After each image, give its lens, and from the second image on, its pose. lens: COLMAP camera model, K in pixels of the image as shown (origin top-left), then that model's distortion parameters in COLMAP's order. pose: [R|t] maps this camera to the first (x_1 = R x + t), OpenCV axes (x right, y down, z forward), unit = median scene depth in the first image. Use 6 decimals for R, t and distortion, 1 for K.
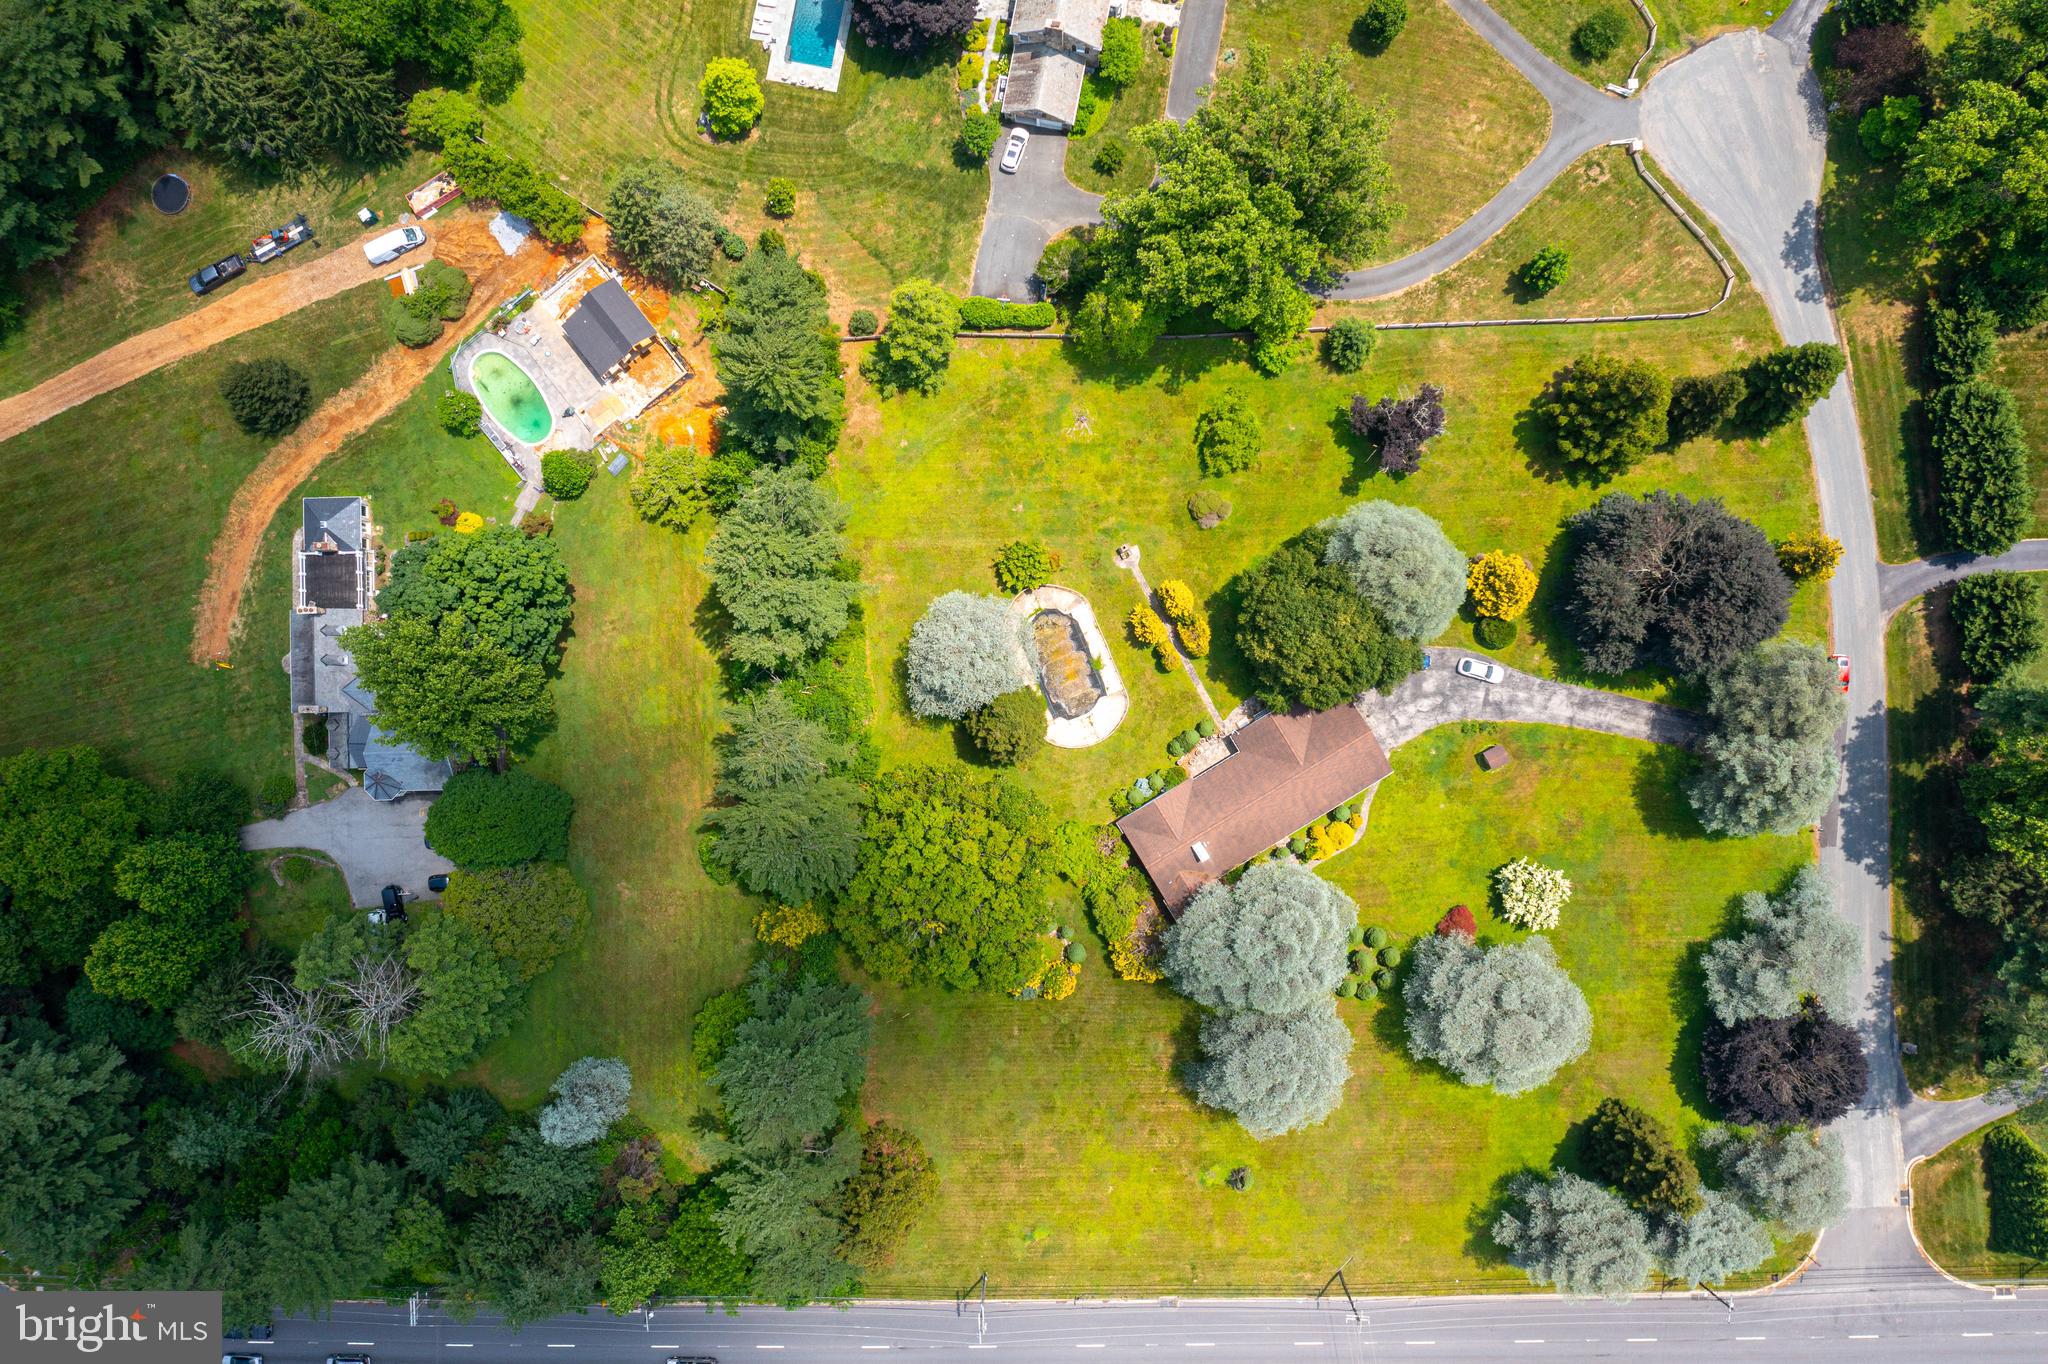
lens RADIAL K [[1599.4, 0, 1020.6], [0, 1599.4, 677.6], [0, 0, 1]] dist [-0.004996, -0.004539]
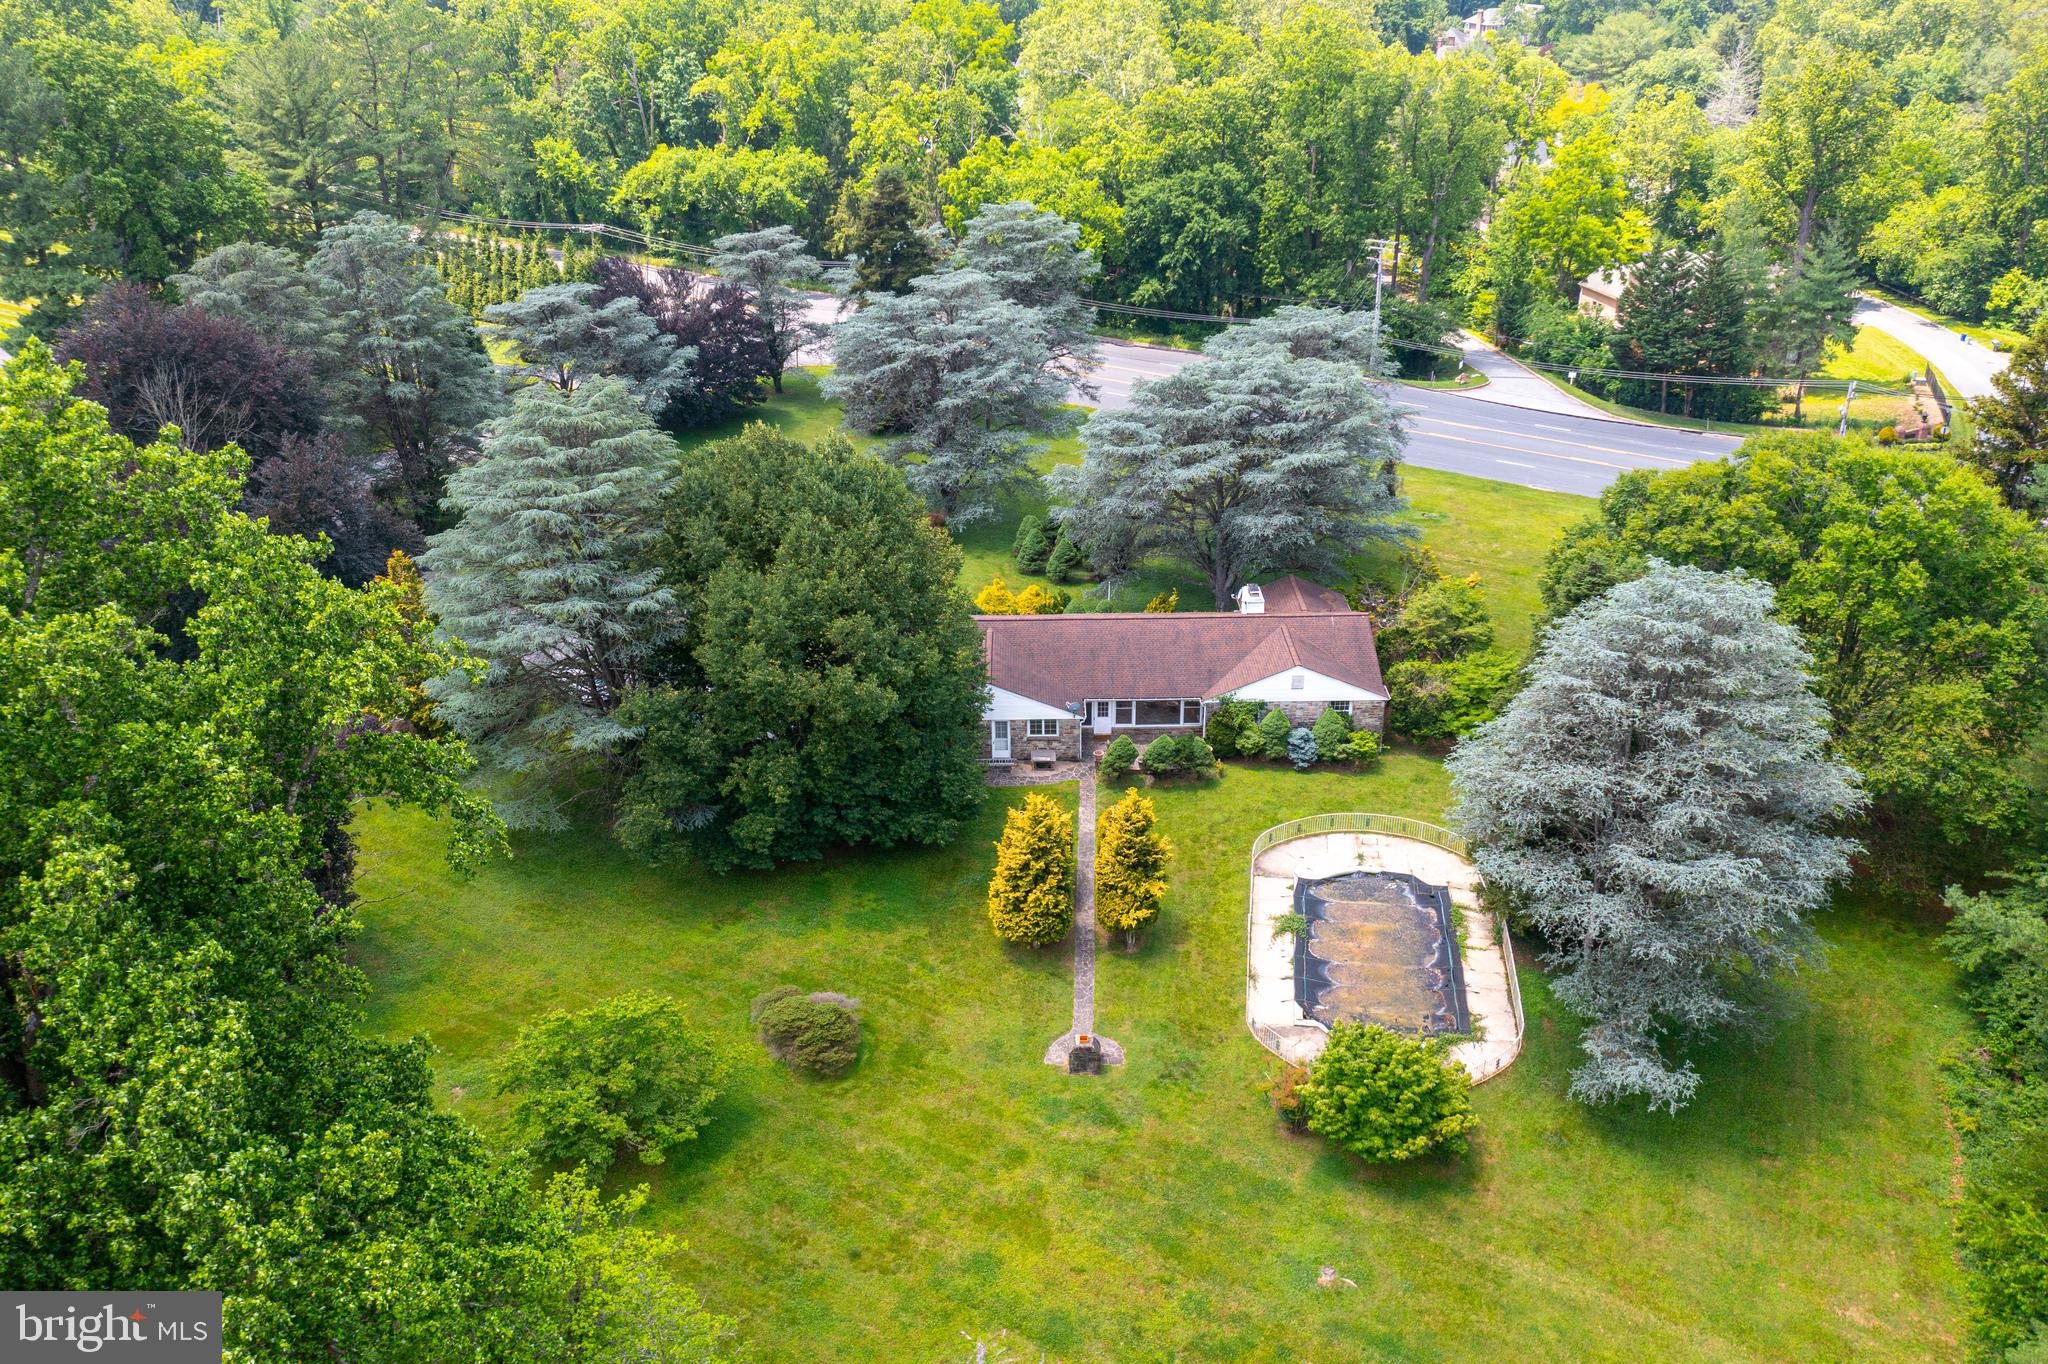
lens RADIAL K [[1622.5, 0, 1024.6], [0, 1622.5, 671.9], [0, 0, 1]] dist [-0.006697, -0.000937]
pose [[-0.854358, -0.195705, 0.481428, -0.073392], [0.518968, -0.369951, 0.770589, -0.320973], [0.027296, 0.908205, 0.417636, 0.787231]]
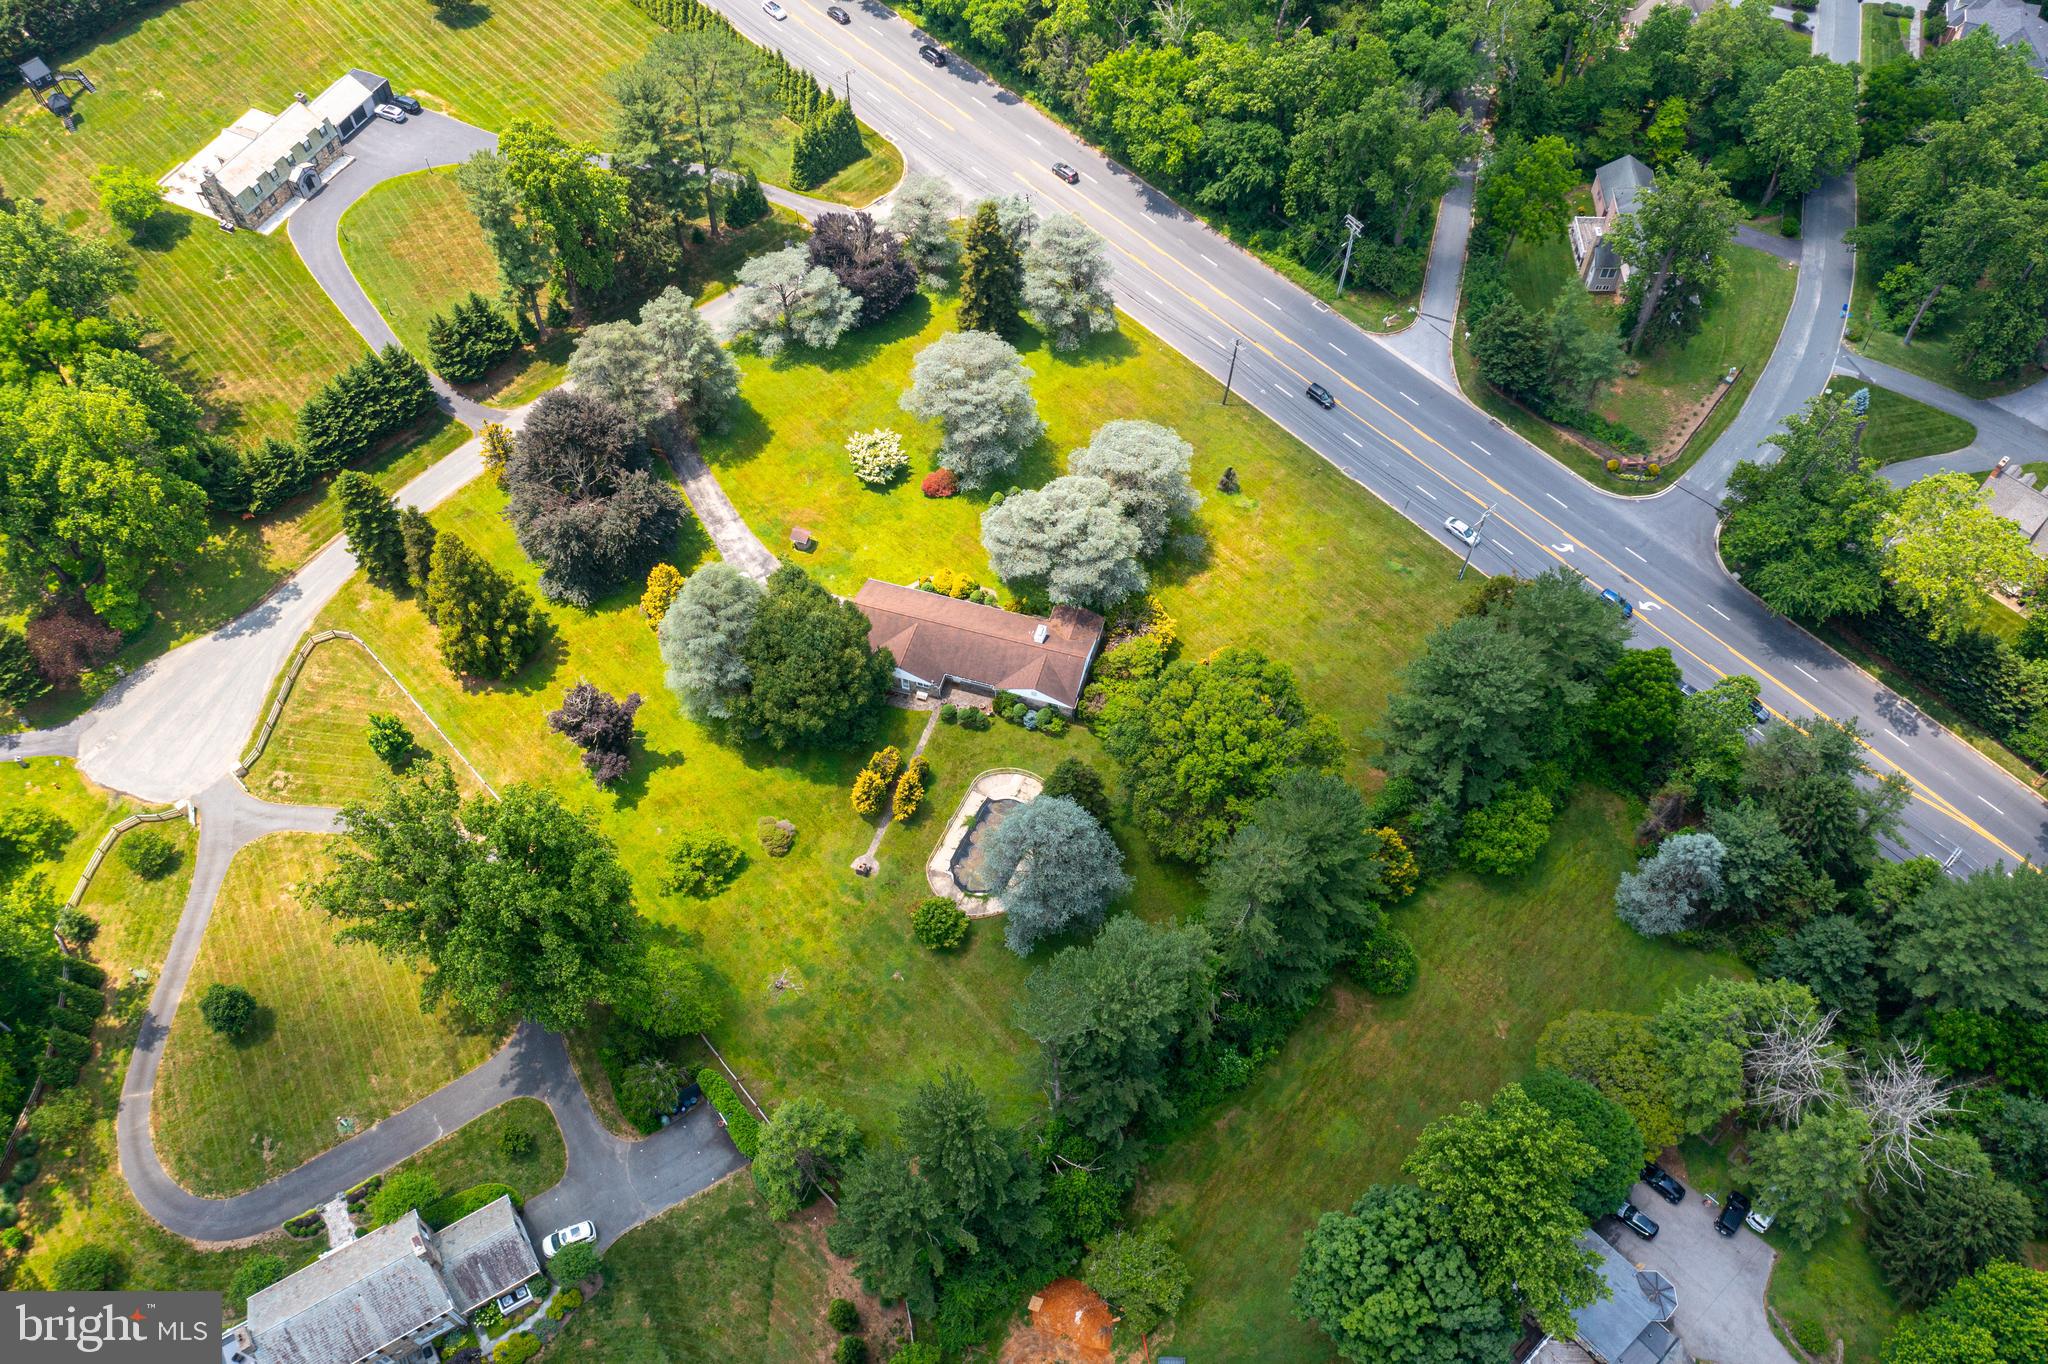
lens RADIAL K [[1599.4, 0, 1020.6], [0, 1599.4, 677.6], [0, 0, 1]] dist [-0.004996, -0.004539]
pose [[-0.664247, -0.596563, 0.450432, -0.365949], [0.747320, -0.543680, 0.382001, -0.315580], [0.017003, 0.590360, 0.806961, 0.154791]]
